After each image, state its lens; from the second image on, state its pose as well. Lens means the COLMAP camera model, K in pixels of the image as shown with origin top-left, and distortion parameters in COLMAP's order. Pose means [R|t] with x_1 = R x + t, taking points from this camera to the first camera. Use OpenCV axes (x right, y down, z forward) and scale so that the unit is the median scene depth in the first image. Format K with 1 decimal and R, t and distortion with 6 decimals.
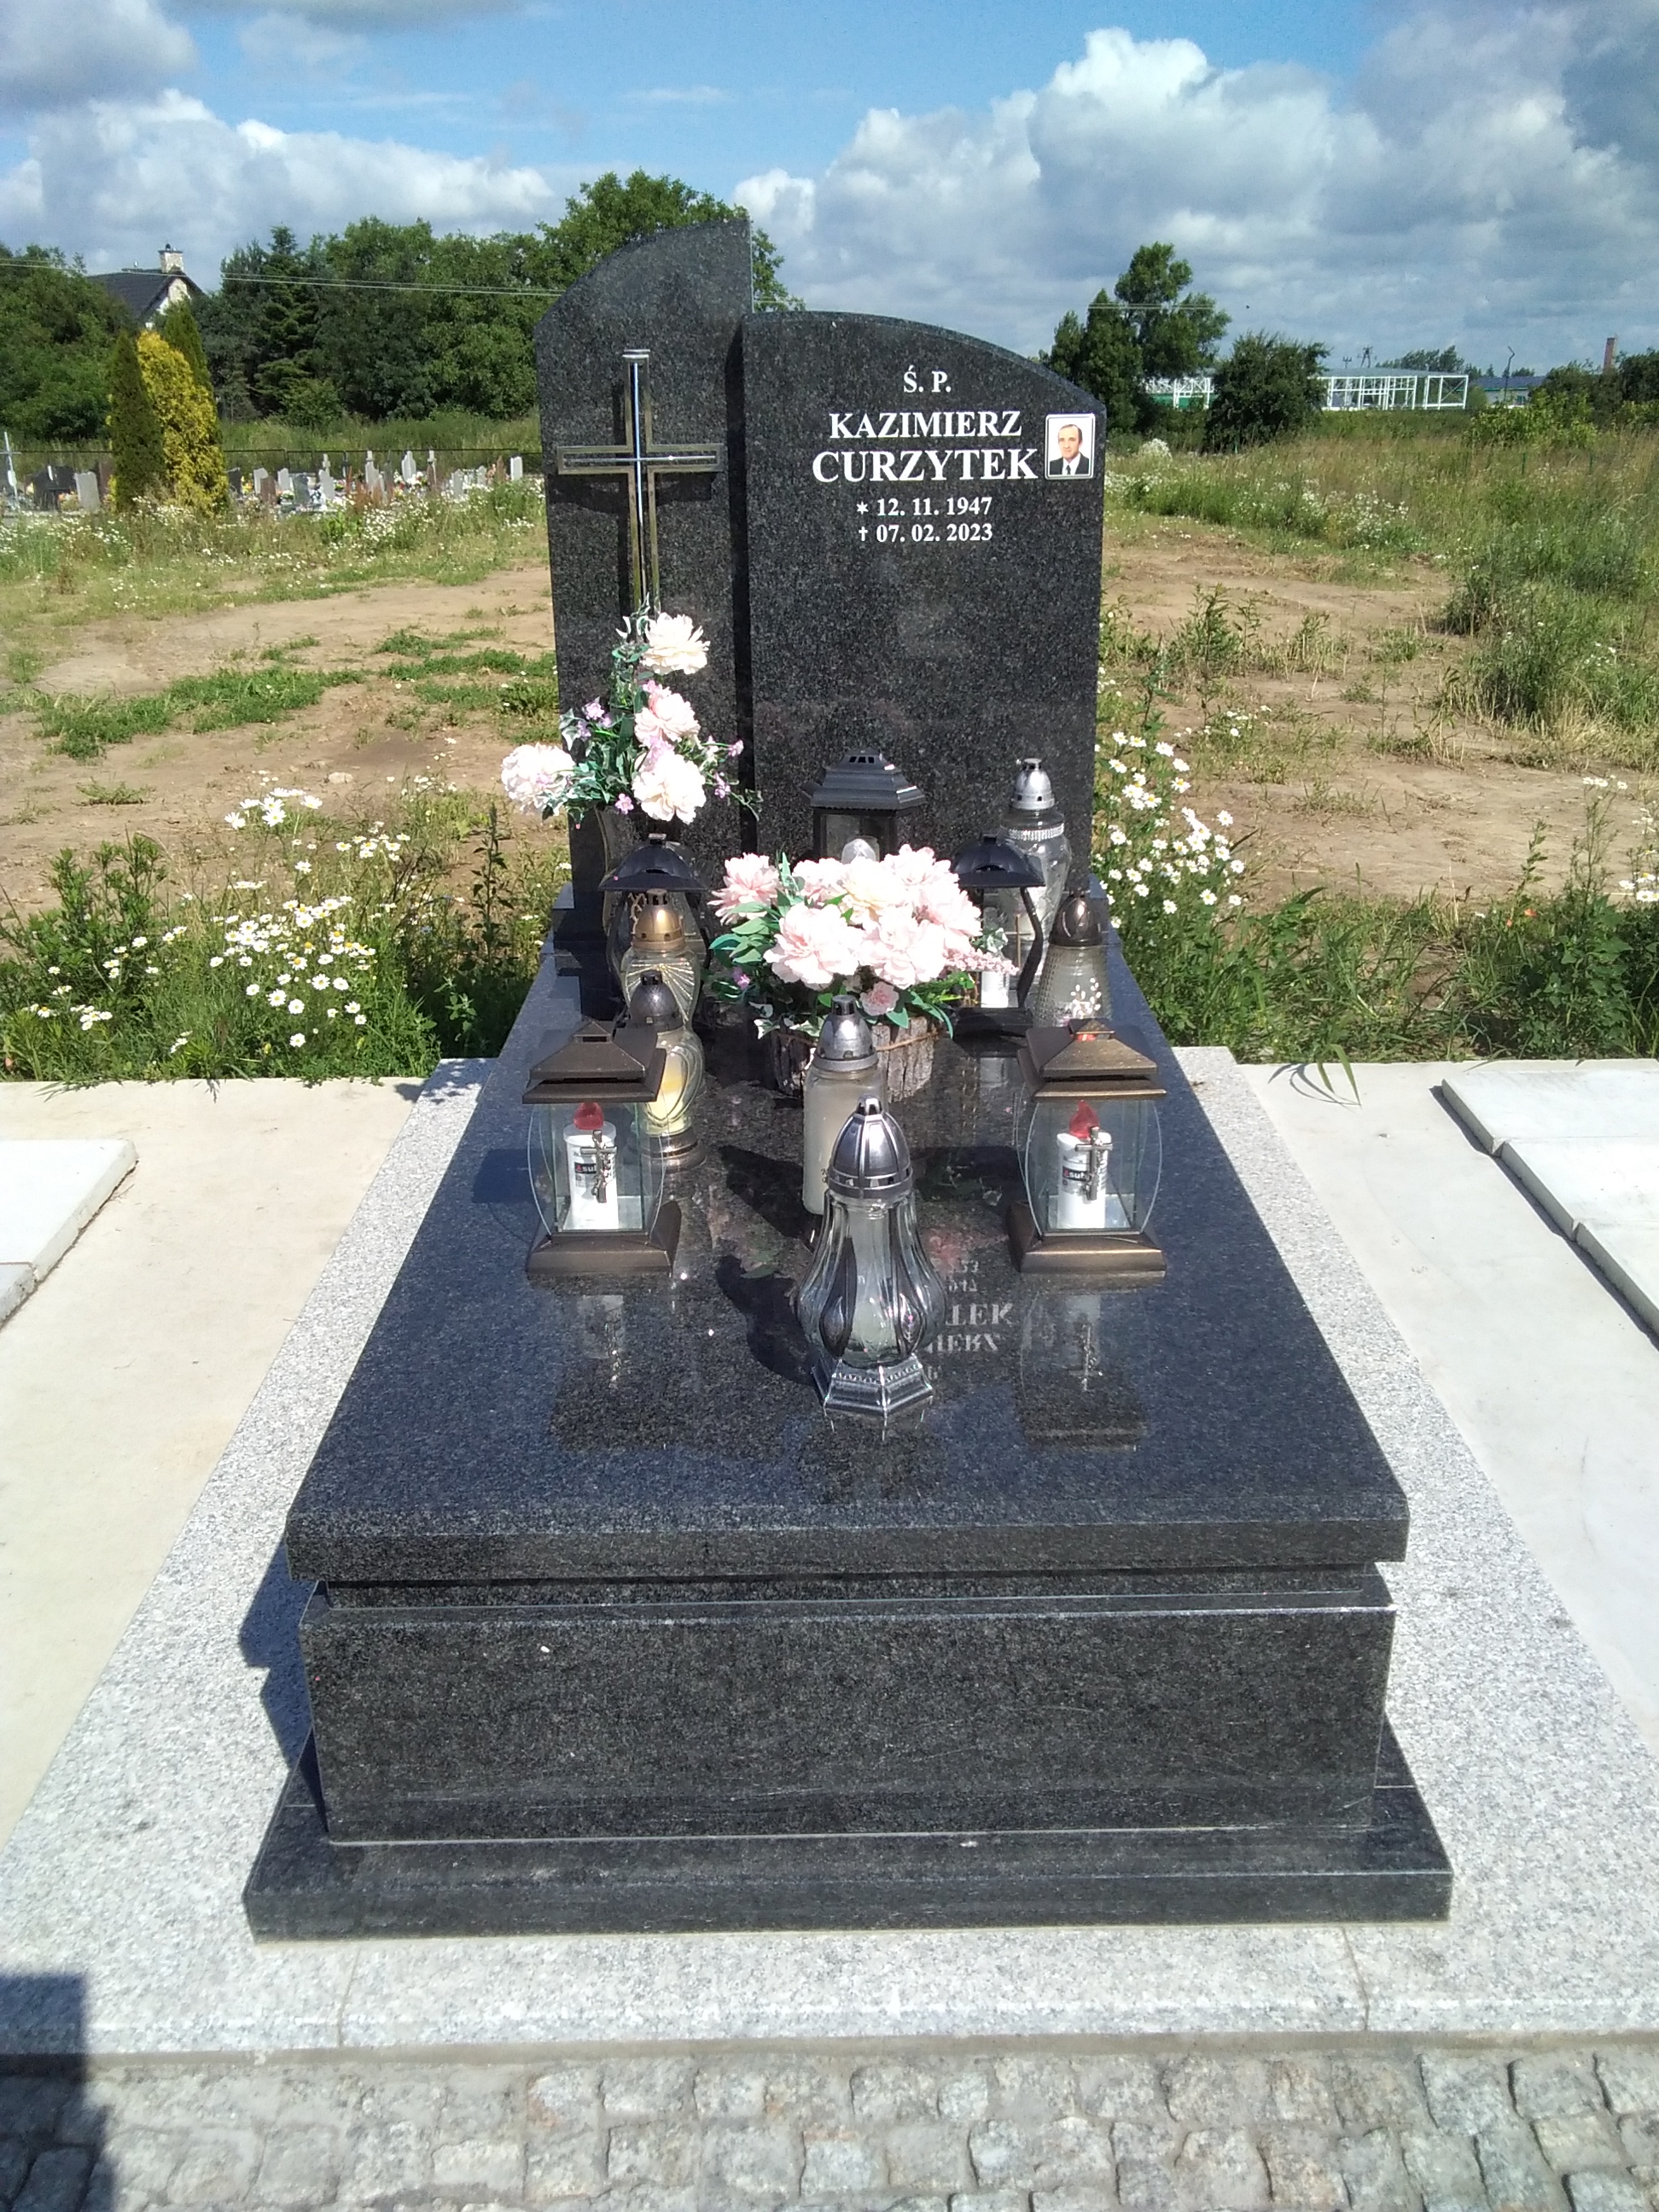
lens RADIAL K [[1832.3, 0, 829.5], [0, 1832.3, 1106.0], [0, 0, 1]] dist [-0.001901, 0.017517]
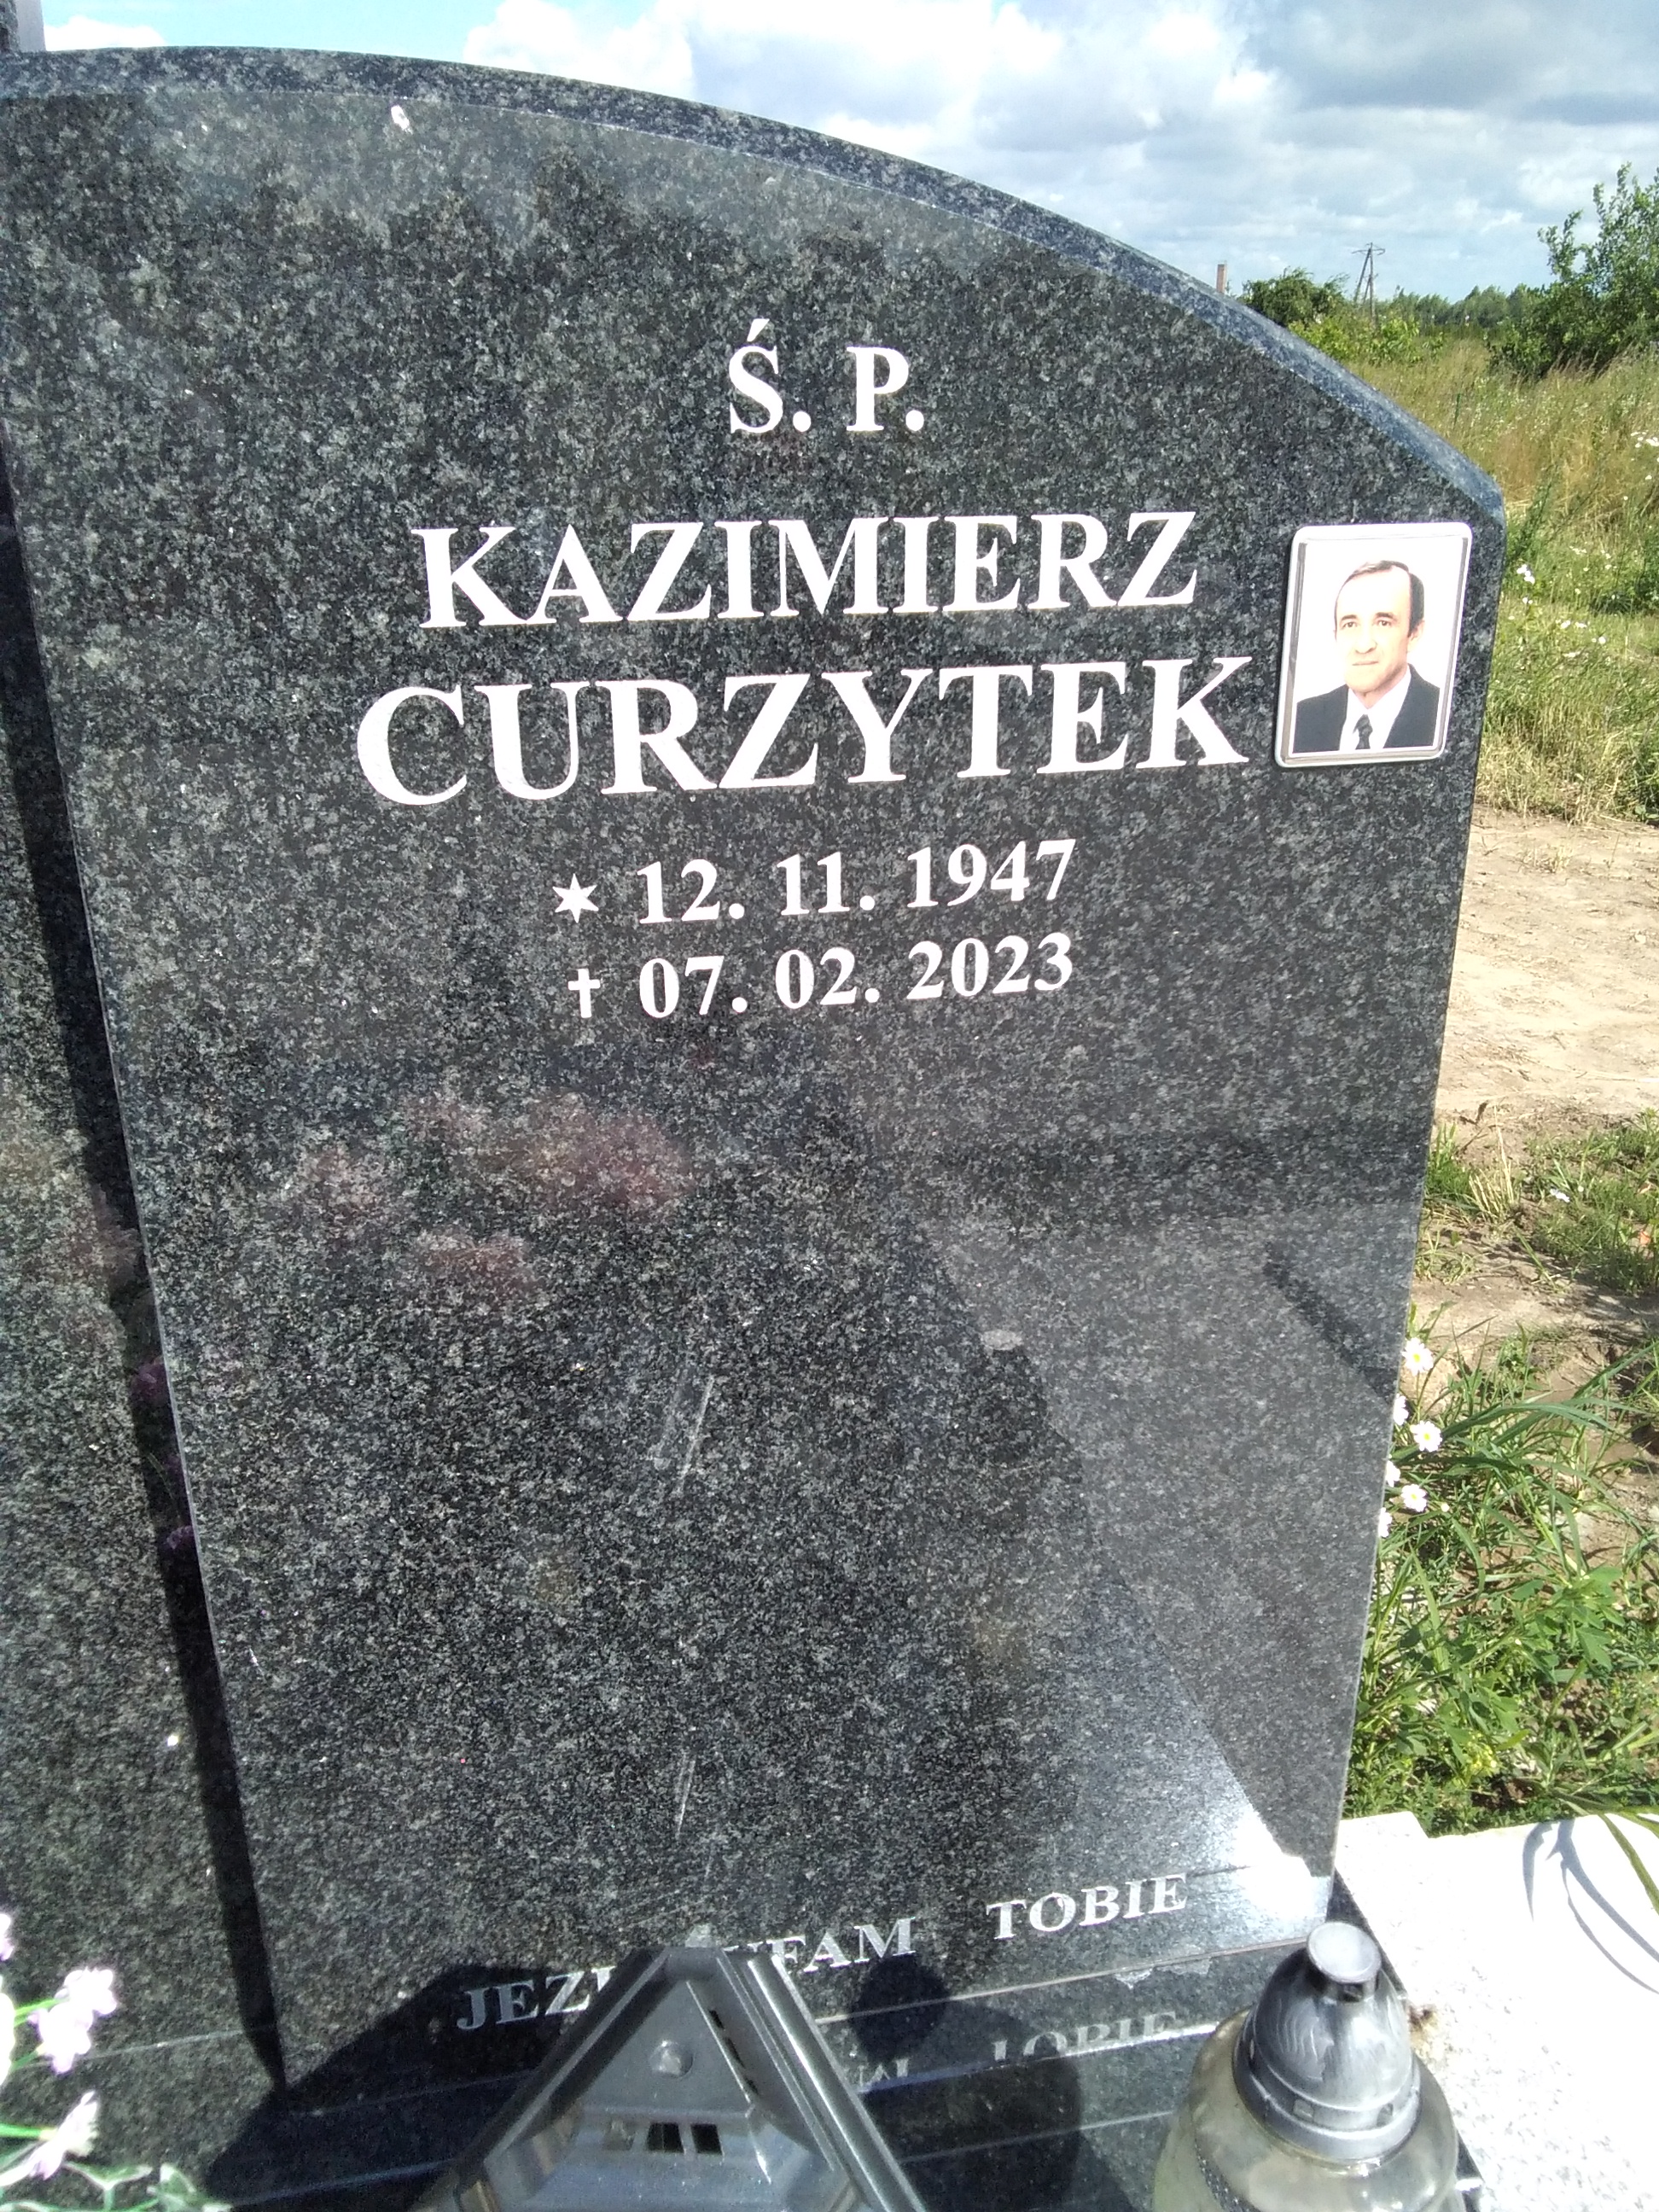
lens RADIAL K [[1832.3, 0, 829.5], [0, 1832.3, 1106.0], [0, 0, 1]] dist [-0.001901, 0.017517]
pose [[0.981045, -0.063560, 0.183057, 0.004733], [0.056745, 0.997495, 0.042236, -0.309542], [-0.185283, -0.031048, 0.982195, 0.756661]]
